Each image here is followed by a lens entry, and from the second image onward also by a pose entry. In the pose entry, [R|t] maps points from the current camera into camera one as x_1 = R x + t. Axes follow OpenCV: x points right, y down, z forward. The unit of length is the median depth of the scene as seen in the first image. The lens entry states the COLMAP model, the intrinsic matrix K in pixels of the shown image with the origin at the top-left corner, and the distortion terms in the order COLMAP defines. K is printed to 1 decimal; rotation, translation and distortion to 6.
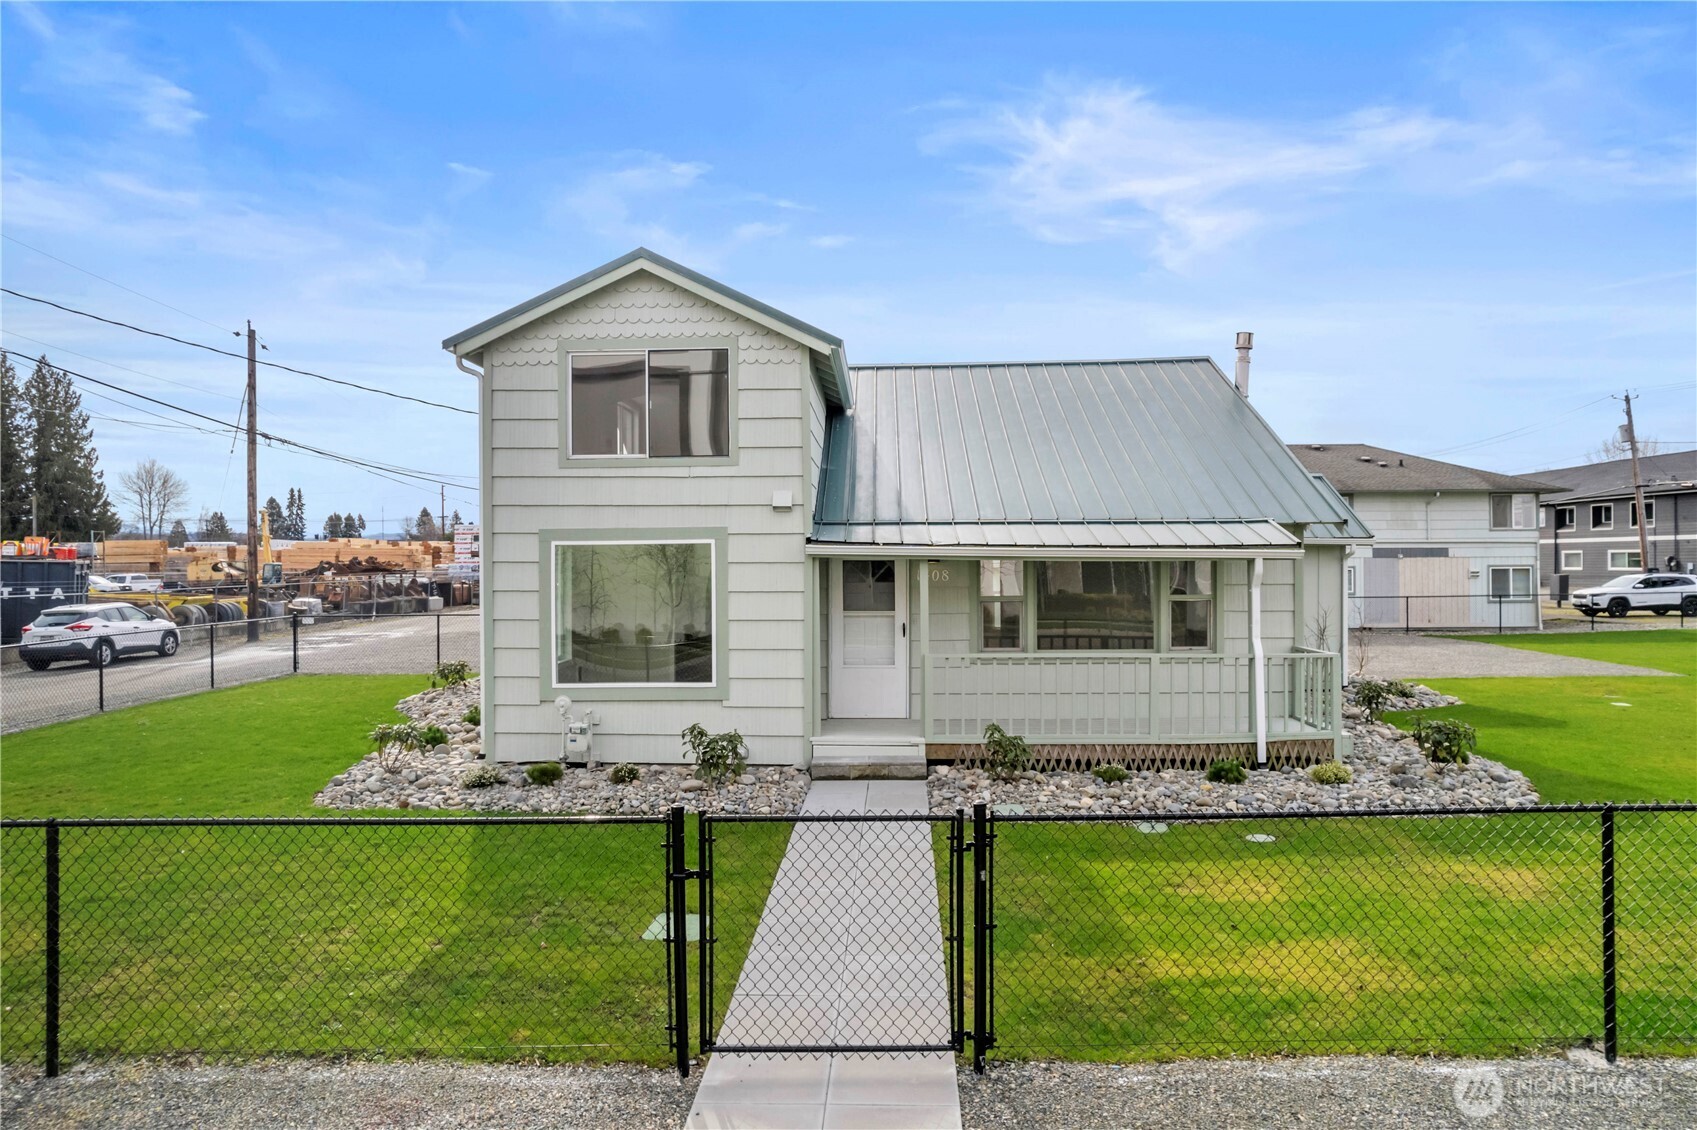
lens RADIAL K [[1154.6, 0, 848.5], [0, 1154.6, 565.0], [0, 0, 1]] dist [-0.071964, 0.084889]
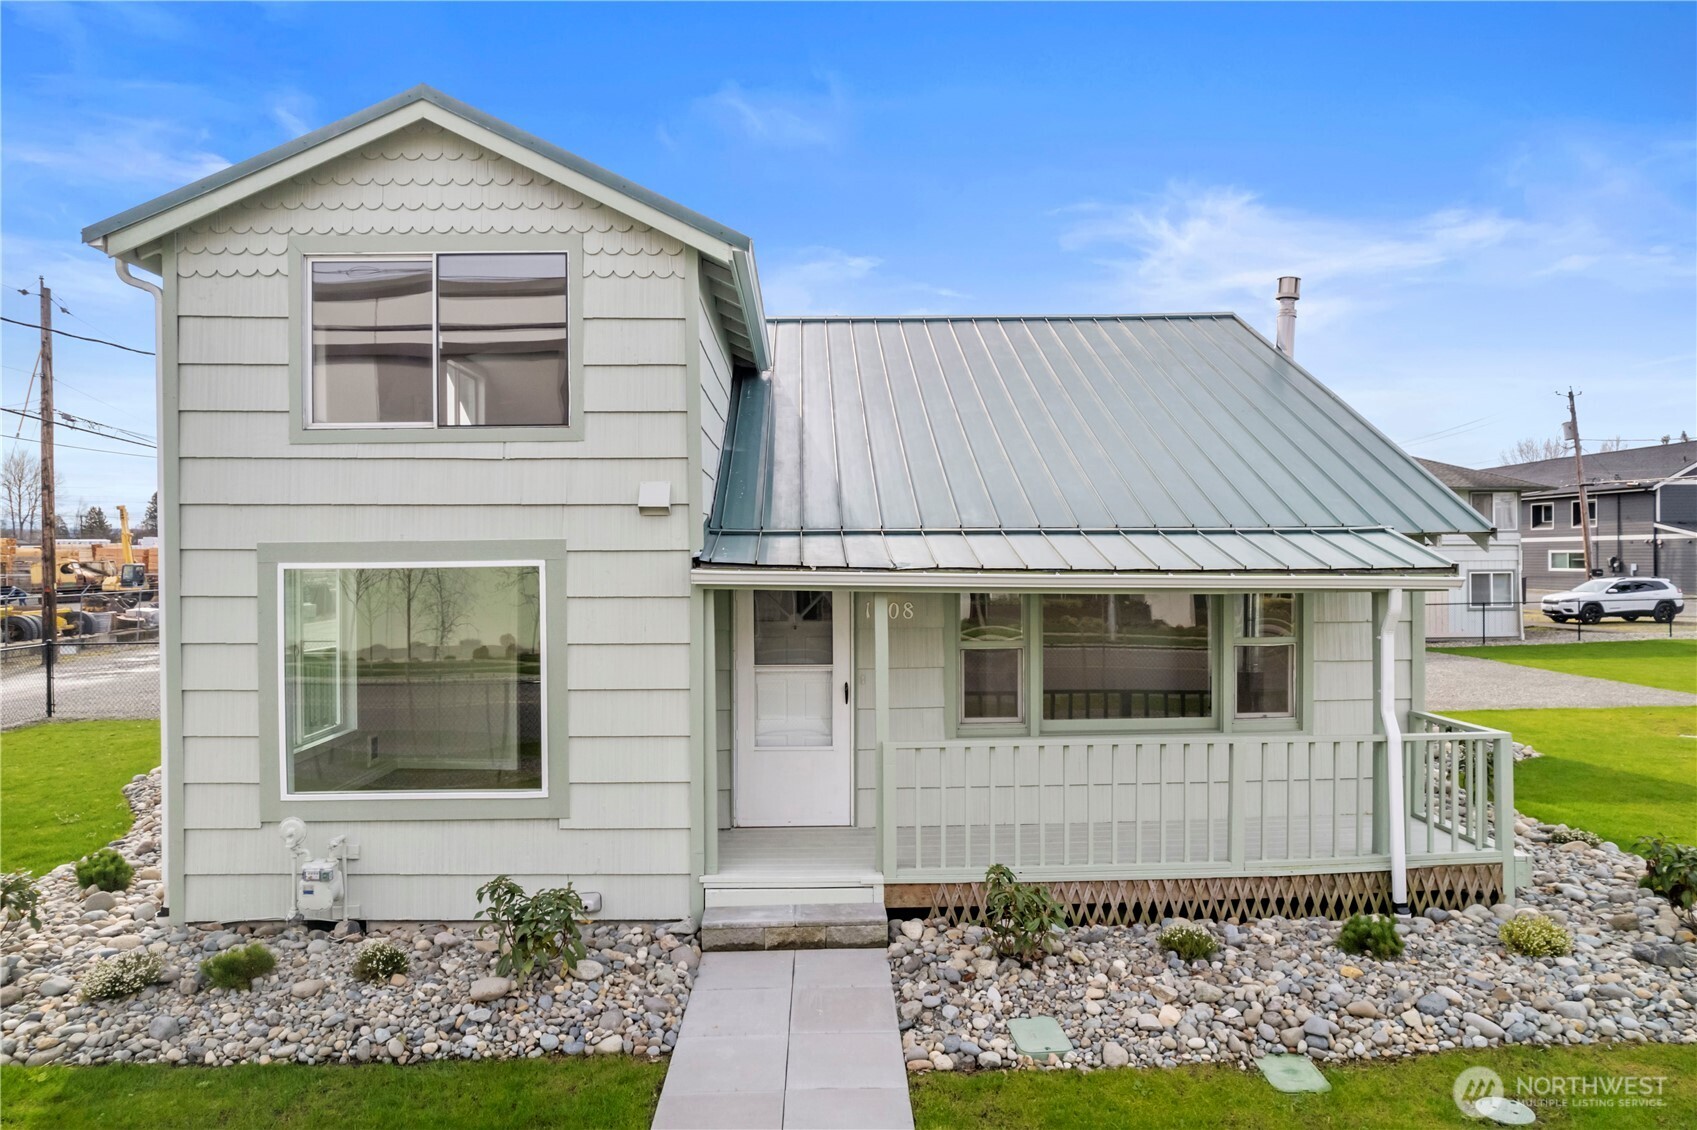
lens RADIAL K [[1154.6, 0, 848.5], [0, 1154.6, 565.0], [0, 0, 1]] dist [-0.071964, 0.084889]
pose [[0.997648, -0.000762, 0.068538, 0.004177], [0.000552, 0.999995, 0.003090, -0.020813], [-0.068540, -0.003045, 0.997644, 0.363071]]
